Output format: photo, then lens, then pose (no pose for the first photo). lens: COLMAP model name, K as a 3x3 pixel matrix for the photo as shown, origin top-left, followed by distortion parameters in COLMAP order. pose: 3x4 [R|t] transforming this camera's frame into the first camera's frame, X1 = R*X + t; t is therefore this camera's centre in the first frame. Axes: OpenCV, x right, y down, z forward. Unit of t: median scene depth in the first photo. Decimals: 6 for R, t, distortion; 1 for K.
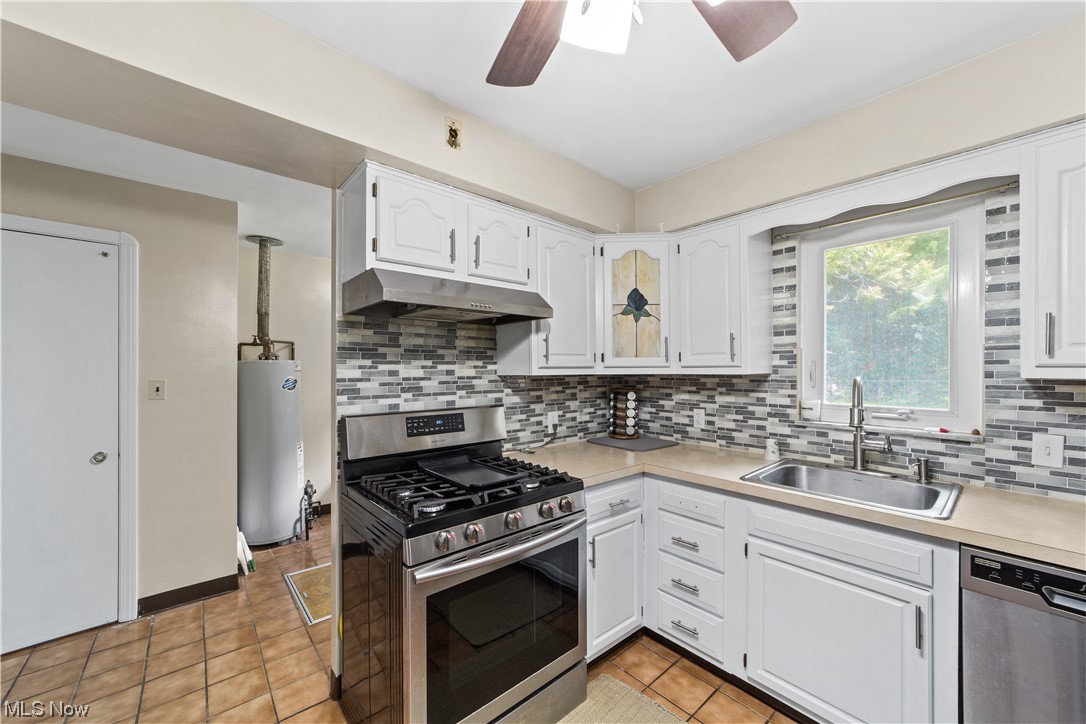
lens RADIAL K [[419.7, 0, 545.1], [0, 419.7, 367.9], [0, 0, 1]] dist [-0.000154, 0.000055]
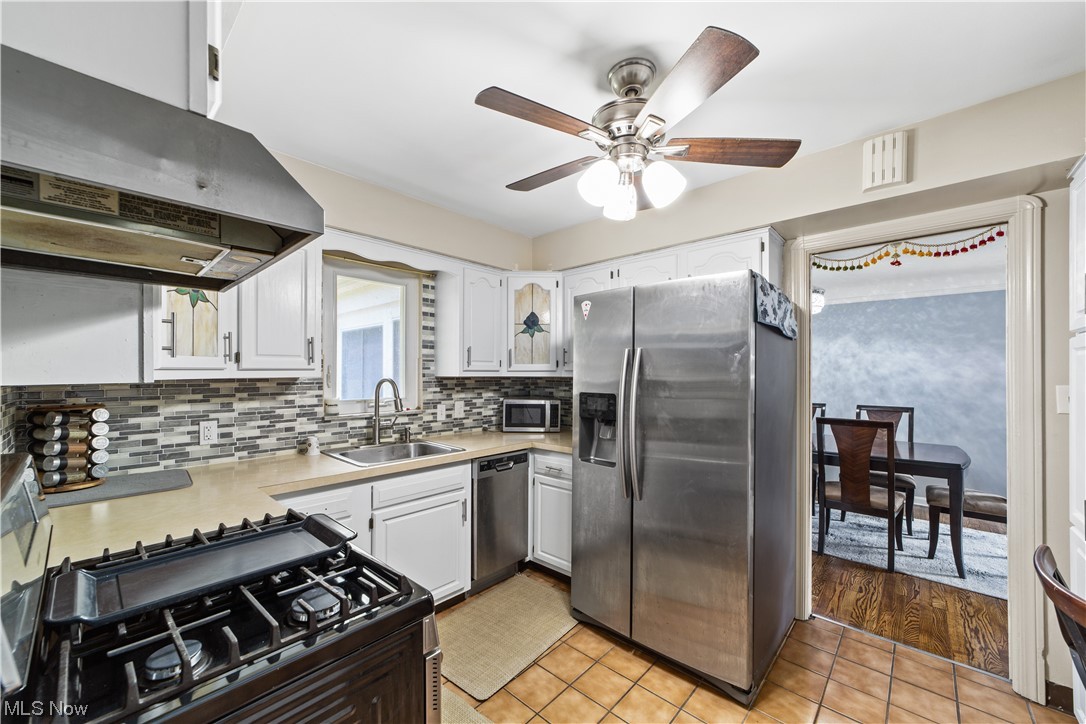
lens RADIAL K [[419.7, 0, 550.5], [0, 419.7, 368.7], [0, 0, 1]] dist [-0.000154, 0.000055]
pose [[-0.117187, 0.008133, 0.993077, -0.593082], [-0.002224, 0.999962, -0.008452, 0.001510], [-0.993107, -0.003199, -0.117164, 0.492579]]
